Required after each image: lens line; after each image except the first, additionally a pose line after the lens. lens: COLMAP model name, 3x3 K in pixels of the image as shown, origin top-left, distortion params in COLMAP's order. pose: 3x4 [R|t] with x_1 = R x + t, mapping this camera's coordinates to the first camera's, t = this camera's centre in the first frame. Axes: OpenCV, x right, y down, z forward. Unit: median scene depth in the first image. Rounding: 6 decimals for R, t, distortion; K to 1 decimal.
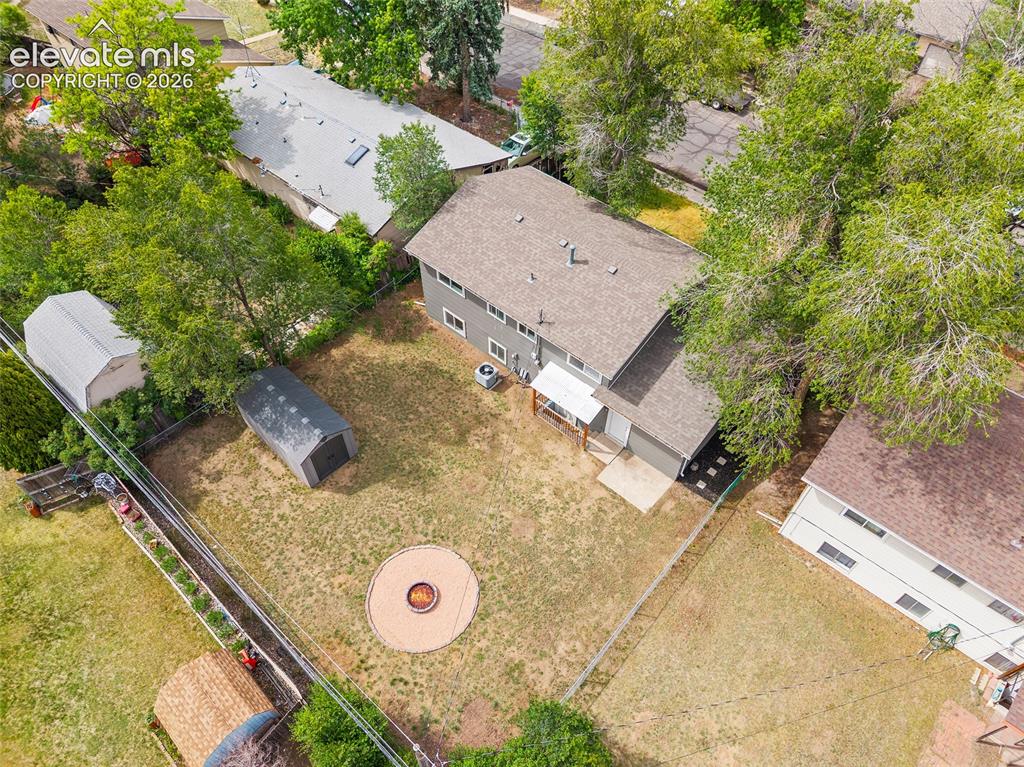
lens RADIAL K [[707.0, 0, 512.0], [0, 707.0, 383.5], [0, 0, 1]] dist [0.020966, -0.025664]
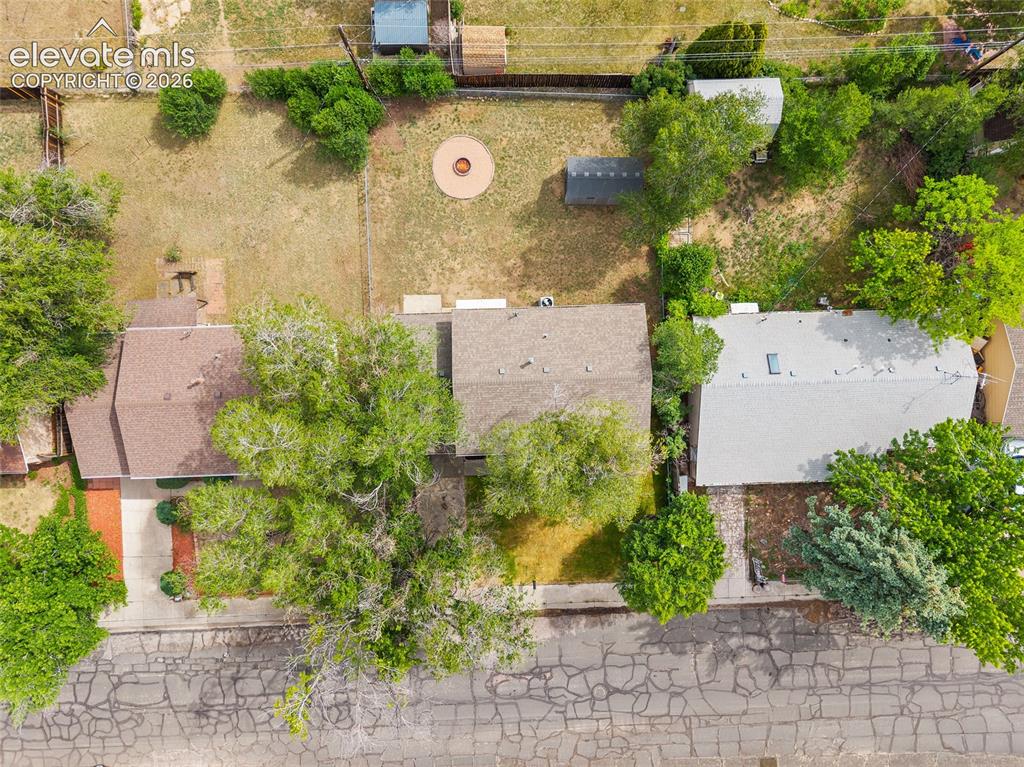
lens RADIAL K [[707.0, 0, 512.0], [0, 707.0, 383.5], [0, 0, 1]] dist [0.020966, -0.025664]
pose [[-0.730542, 0.682534, -0.021345, 0.180443], [-0.534196, -0.551741, 0.640482, -1.125896], [0.425373, 0.479301, 0.767677, -0.055436]]
